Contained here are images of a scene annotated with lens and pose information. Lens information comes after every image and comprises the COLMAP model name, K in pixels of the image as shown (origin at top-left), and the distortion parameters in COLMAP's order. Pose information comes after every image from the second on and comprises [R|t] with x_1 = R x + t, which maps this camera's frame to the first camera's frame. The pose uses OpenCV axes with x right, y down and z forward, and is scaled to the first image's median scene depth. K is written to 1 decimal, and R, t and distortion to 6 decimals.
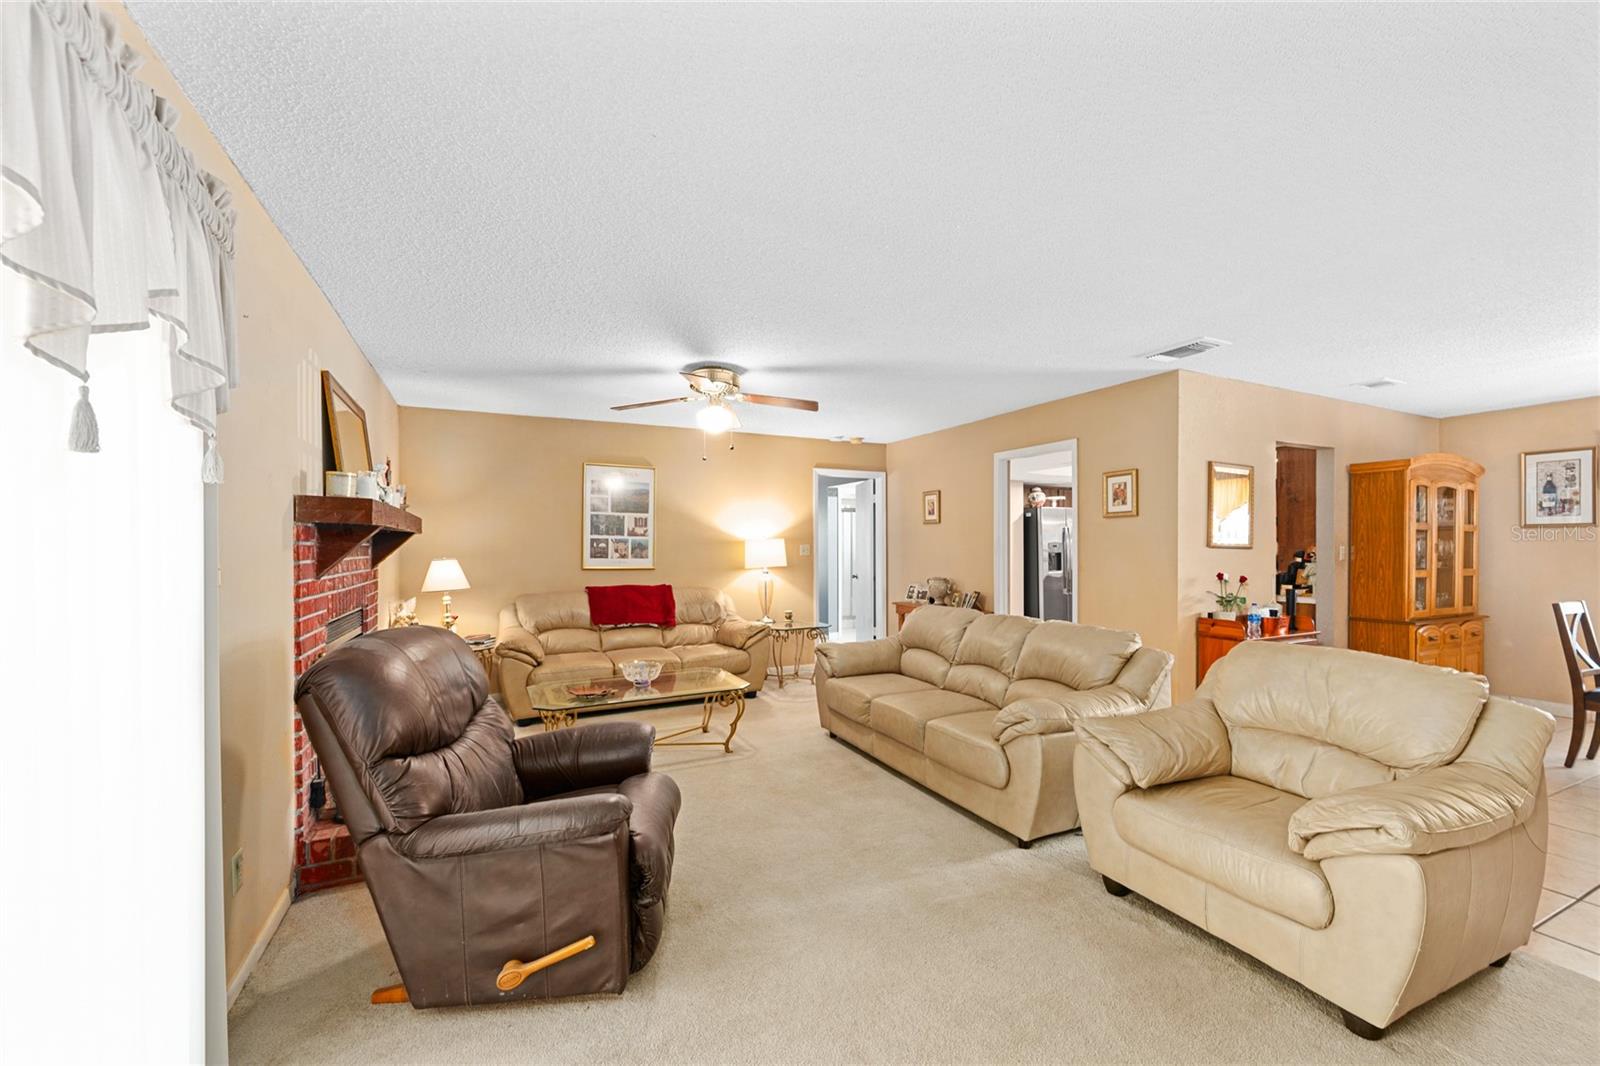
lens RADIAL K [[623.5, 0, 811.2], [0, 623.5, 539.6], [0, 0, 1]] dist [0.002120, -0.000071]
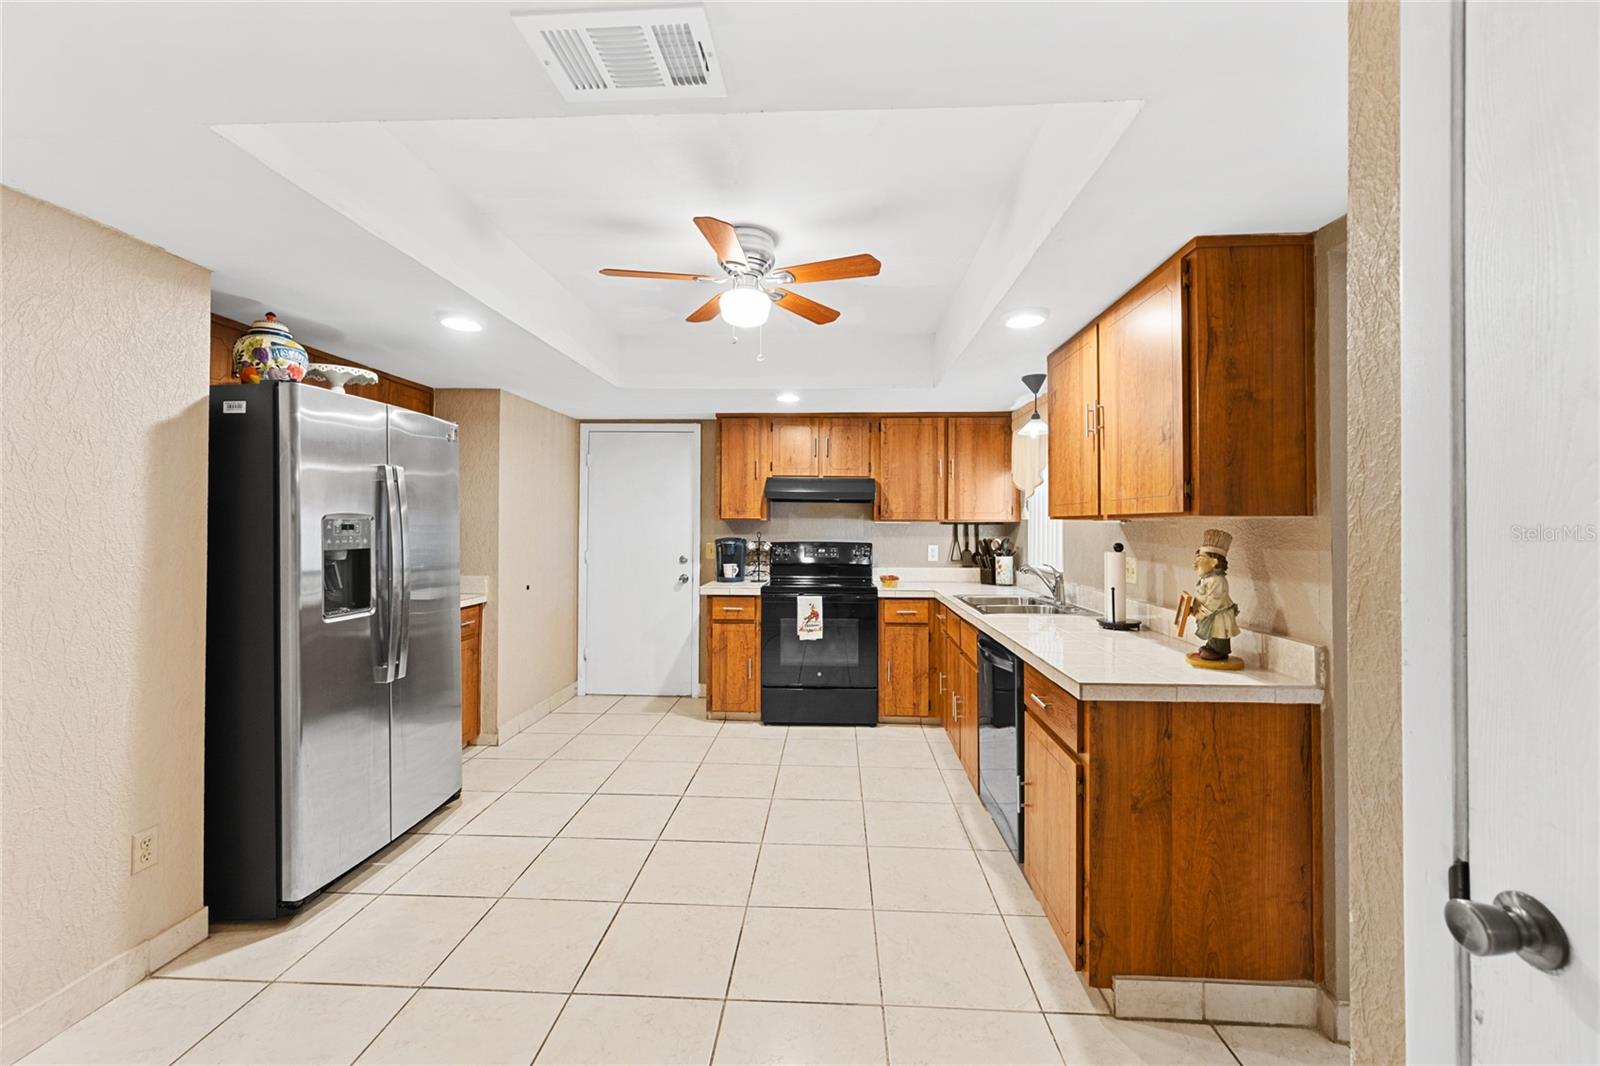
lens RADIAL K [[623.5, 0, 794.1], [0, 623.5, 520.6], [0, 0, 1]] dist [0.002120, -0.000071]
pose [[0.476226, 0.002874, 0.879318, 0.360628], [-0.011669, 0.999927, 0.003051, 0.005314], [-0.879246, -0.011714, 0.476225, 1.046214]]
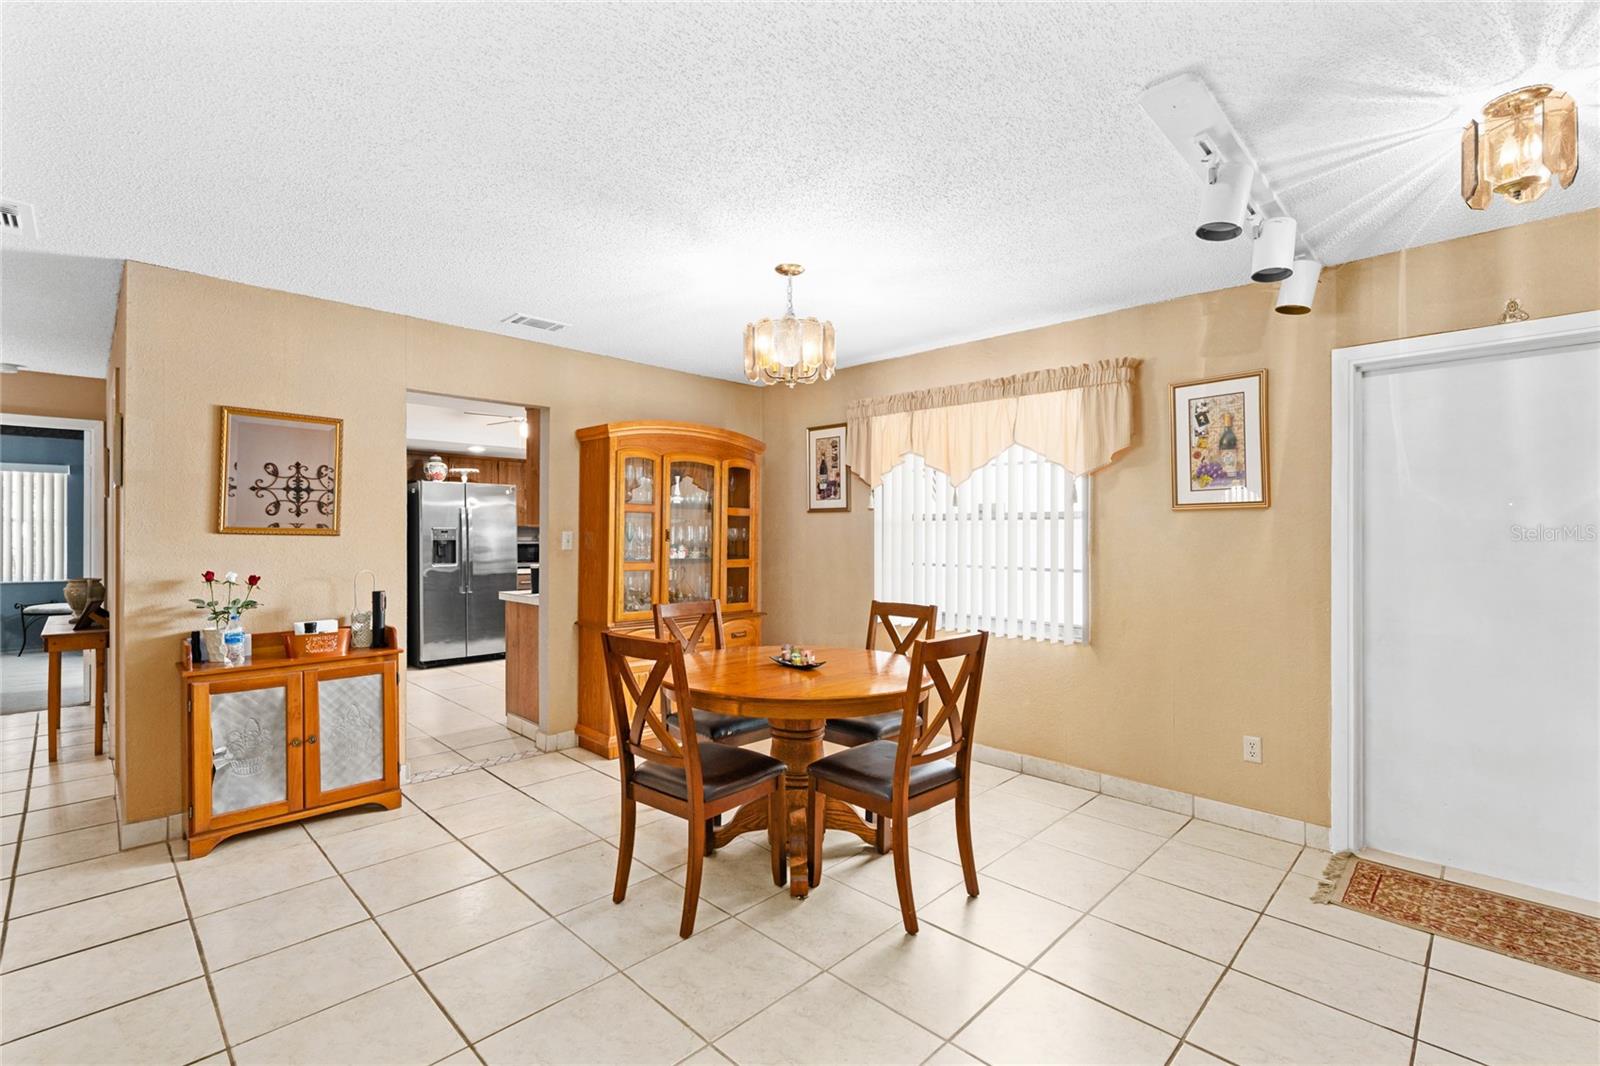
lens RADIAL K [[717.0, 0, 794.8], [0, 717.0, 528.5], [0, 0, 1]] dist [-0.006991, 0.002191]
pose [[0.943068, 0.003867, 0.332578, 0.772284], [-0.005556, 0.999976, 0.004129, -0.000172], [-0.332554, -0.005741, 0.943067, 0.039163]]
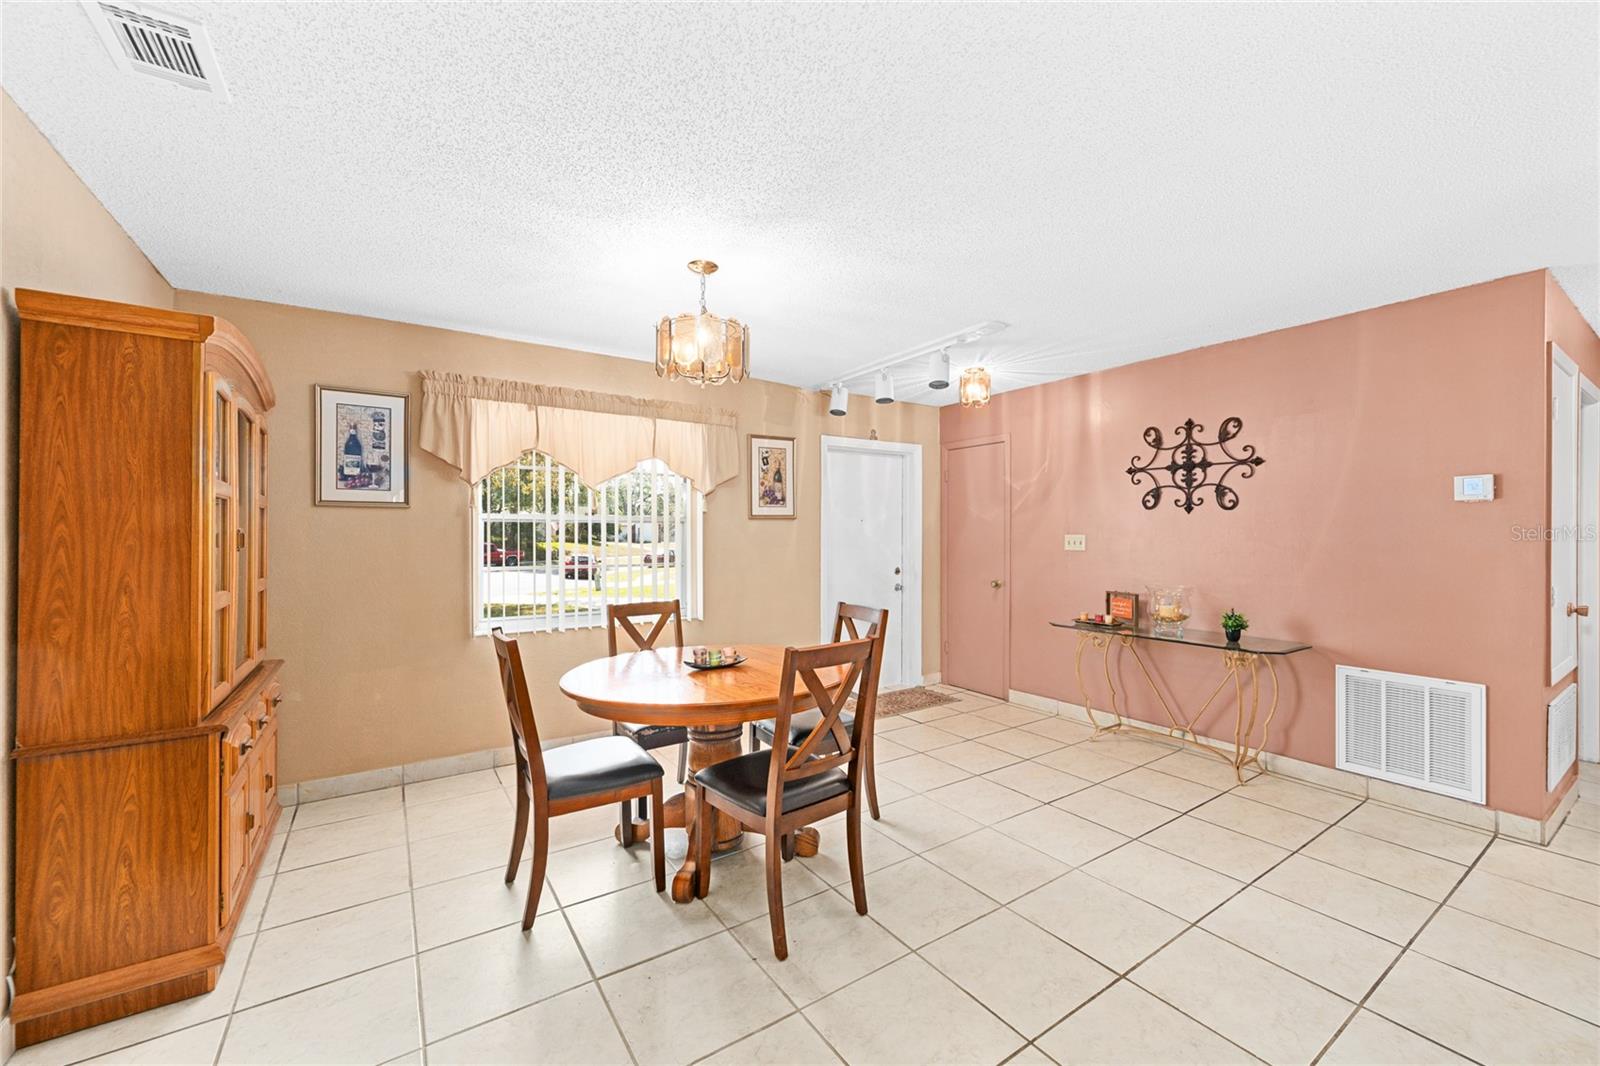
lens RADIAL K [[623.5, 0, 809.6], [0, 623.5, 539.1], [0, 0, 1]] dist [0.002120, -0.000071]
pose [[-0.148769, -0.006133, 0.988853, 0.448732], [-0.008644, 0.999951, 0.004902, 0.006788], [-0.988834, -0.007818, -0.148815, 0.603738]]
